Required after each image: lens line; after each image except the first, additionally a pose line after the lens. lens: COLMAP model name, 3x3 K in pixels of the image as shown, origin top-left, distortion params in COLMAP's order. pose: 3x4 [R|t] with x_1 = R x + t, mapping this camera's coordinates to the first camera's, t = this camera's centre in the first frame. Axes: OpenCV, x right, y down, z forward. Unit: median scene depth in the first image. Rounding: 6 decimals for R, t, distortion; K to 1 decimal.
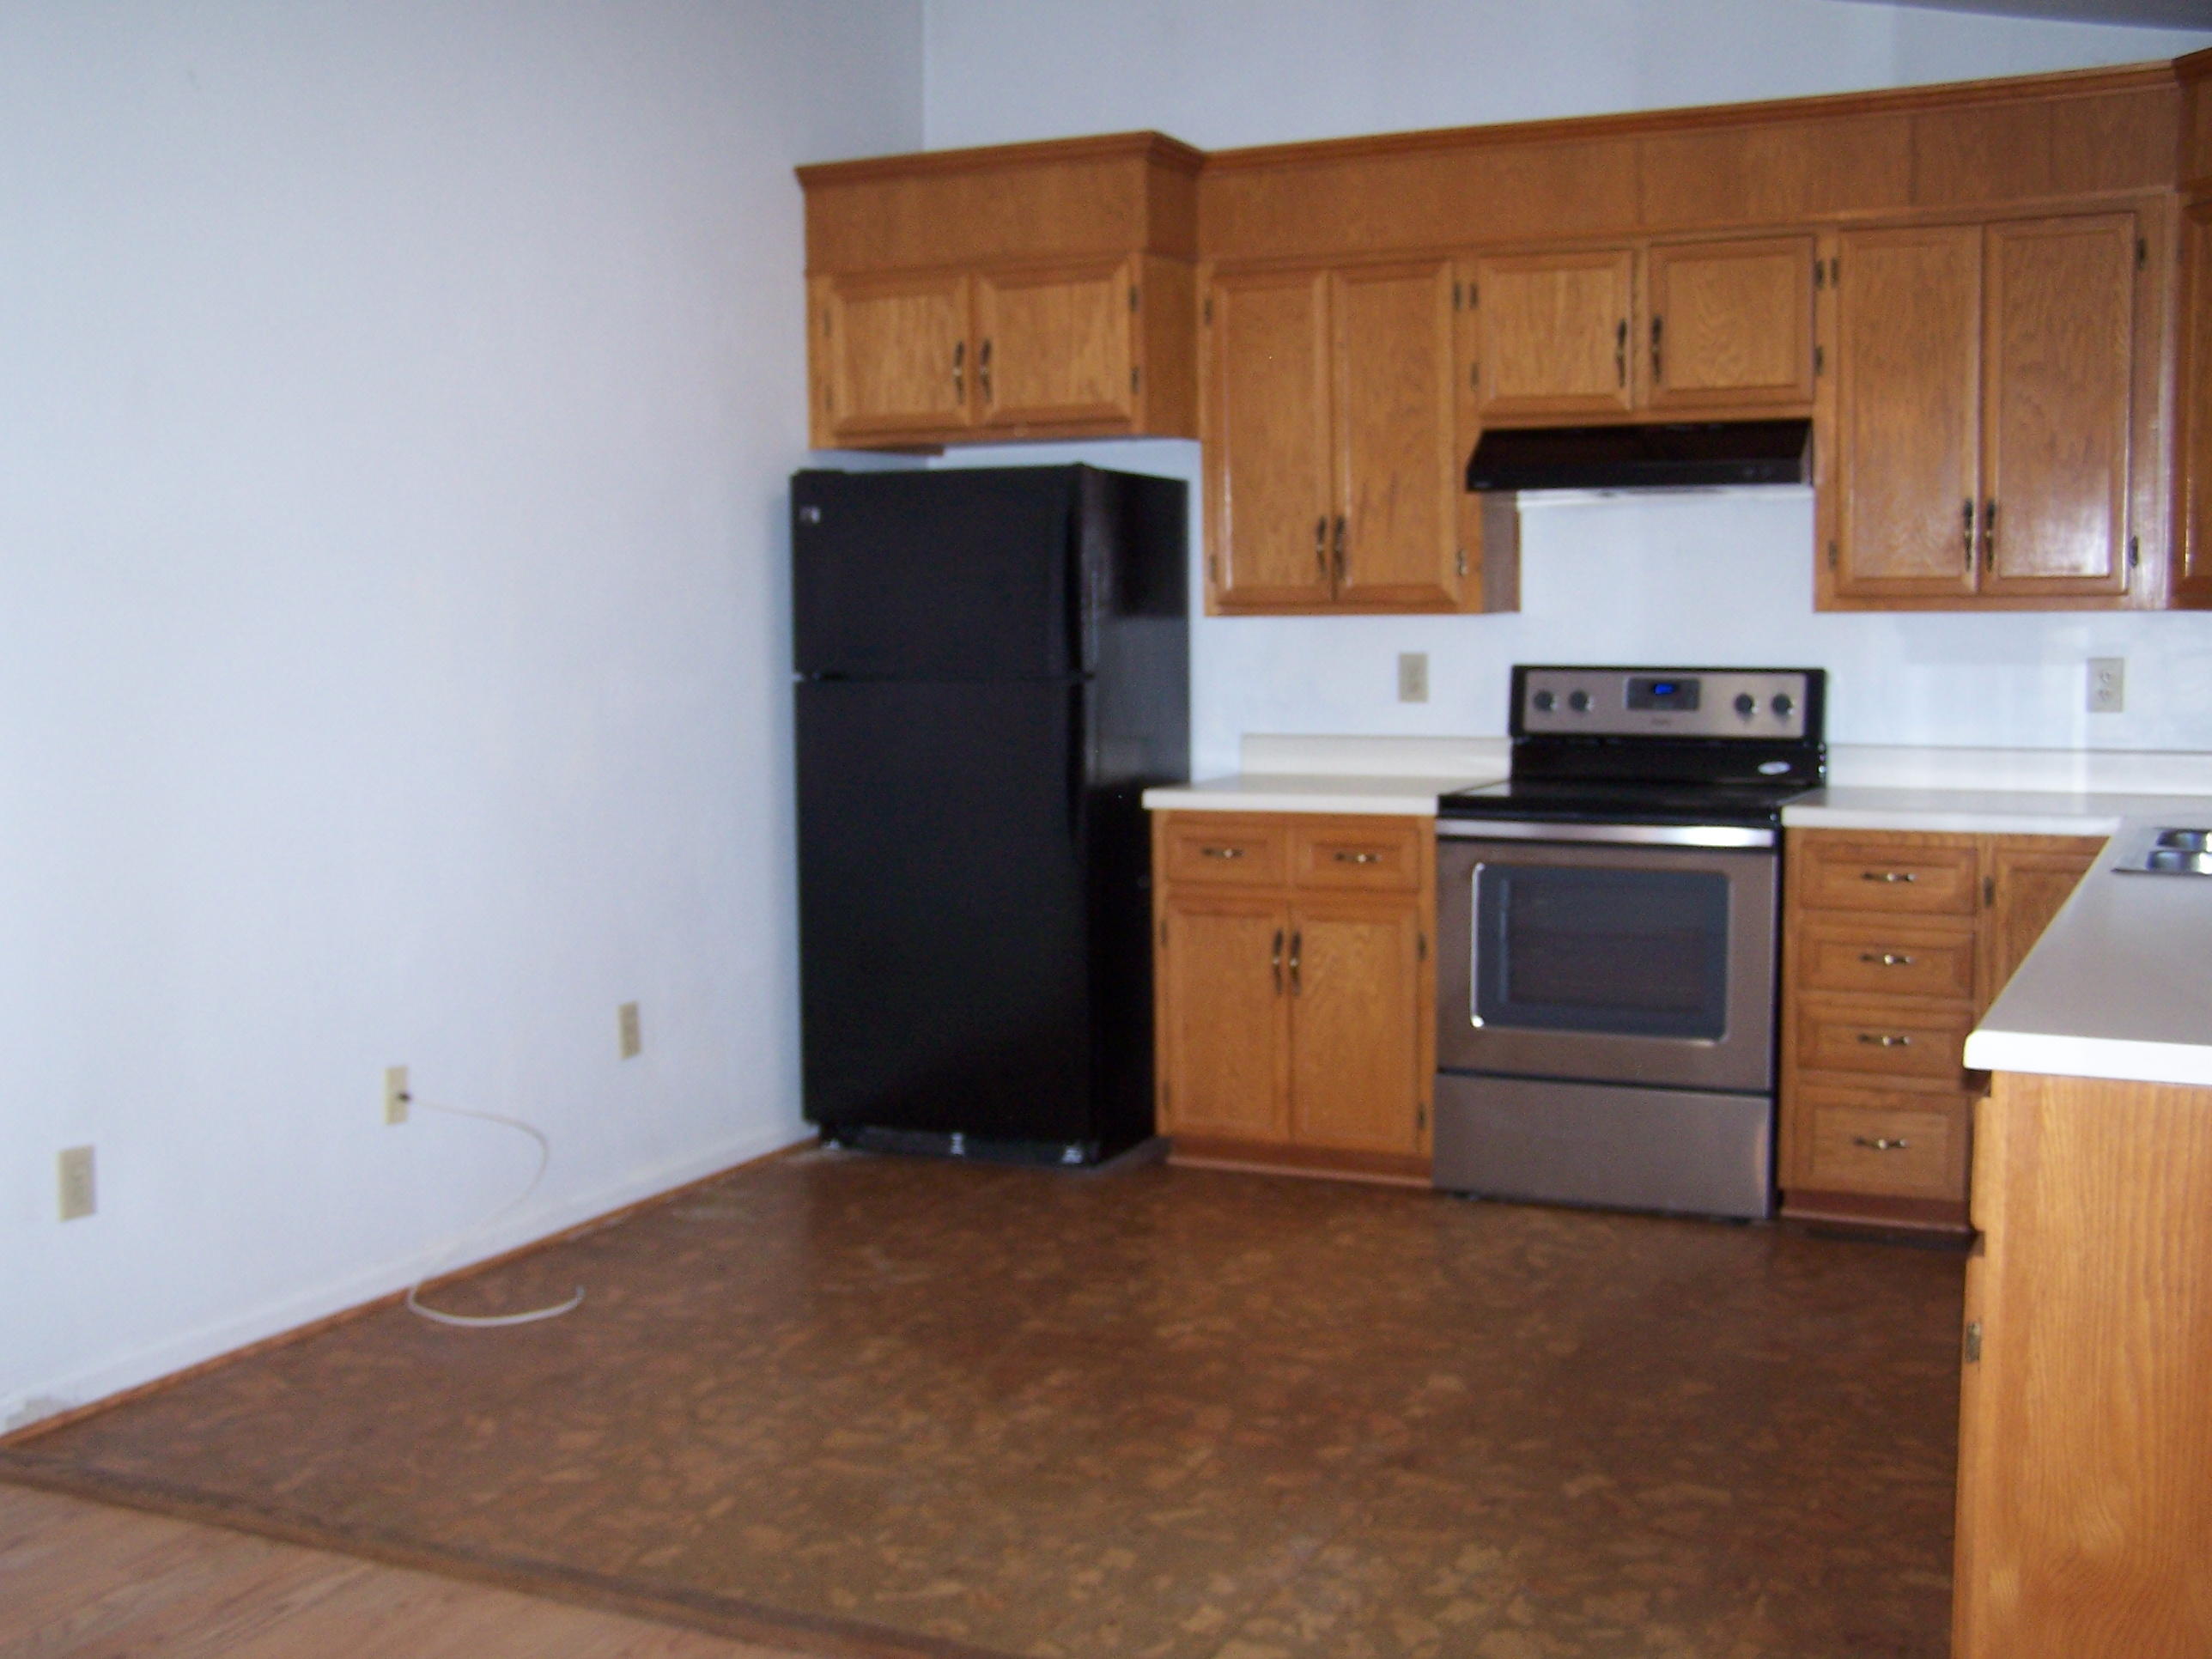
lens RADIAL K [[2629.4, 0, 1106.0], [0, 2629.4, 829.5], [0, 0, 1]] dist [-0.097118, 0.064589]
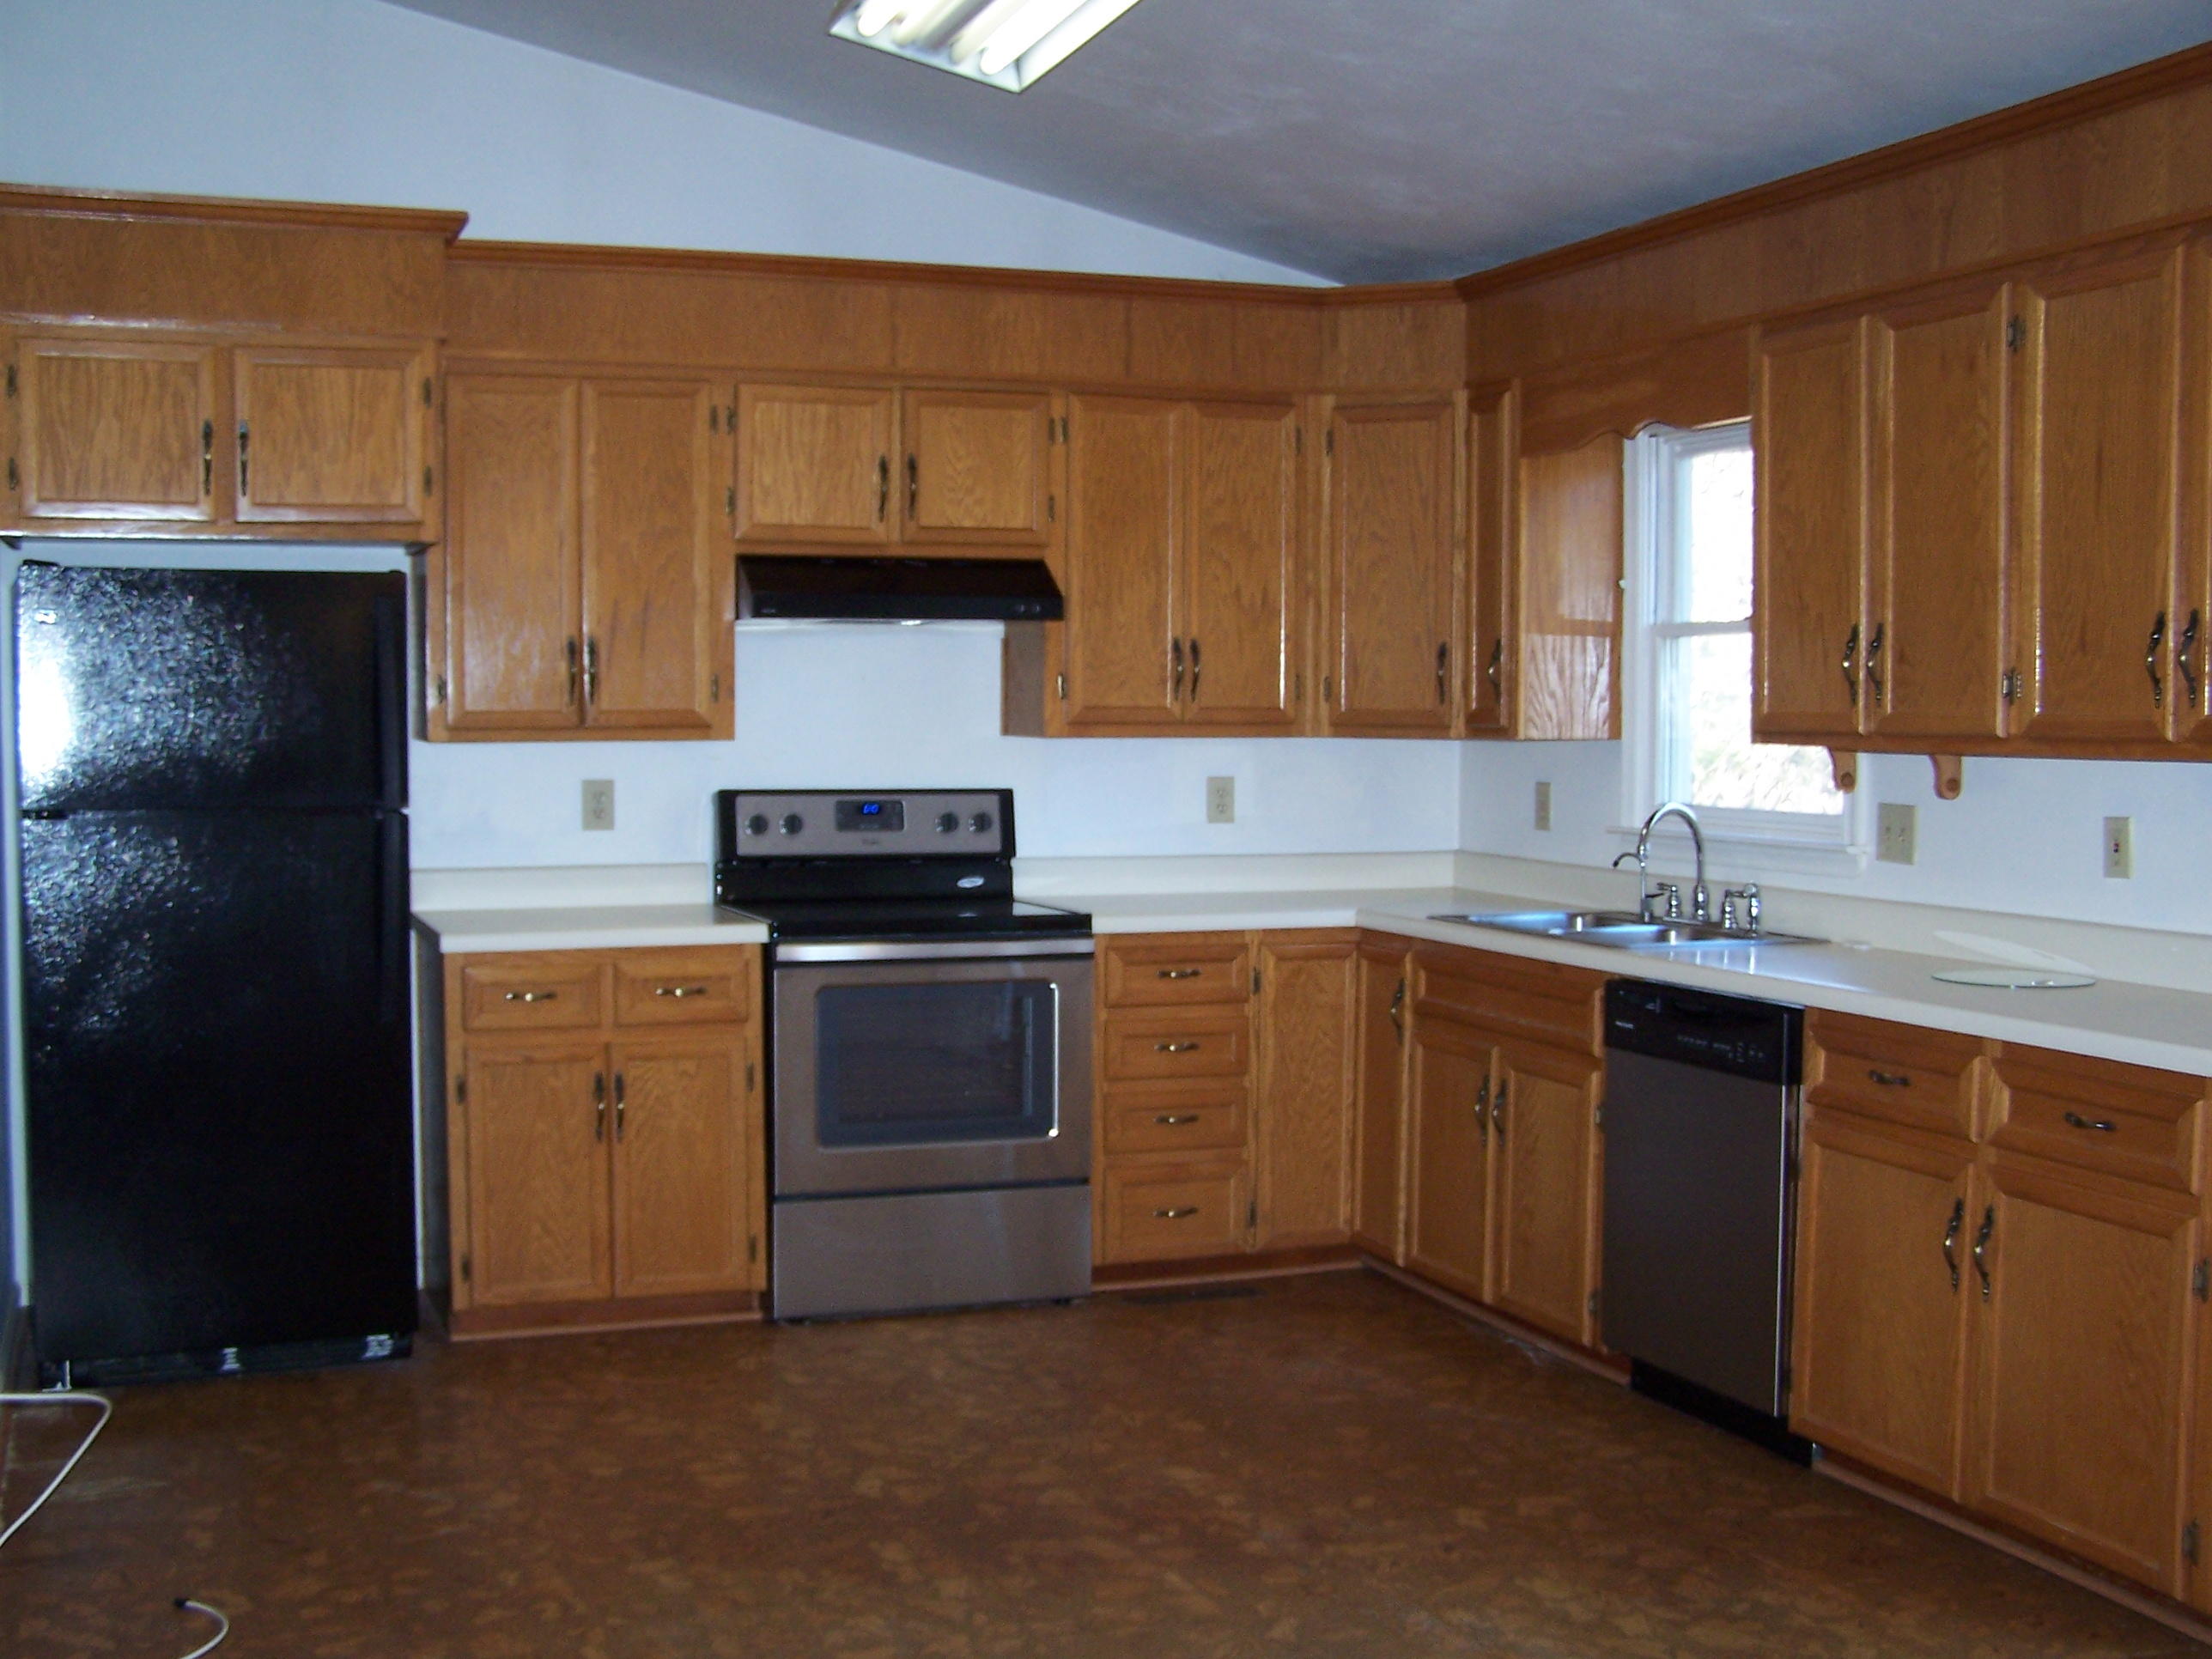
lens RADIAL K [[2599.9, 0, 1106.0], [0, 2599.9, 829.5], [0, 0, 1]] dist [-0.234573, 0.561704]
pose [[0.681221, -0.022679, 0.731726, -0.502917], [0.053944, 0.998358, -0.019277, -0.022341], [-0.730087, 0.052604, 0.681326, 0.241868]]
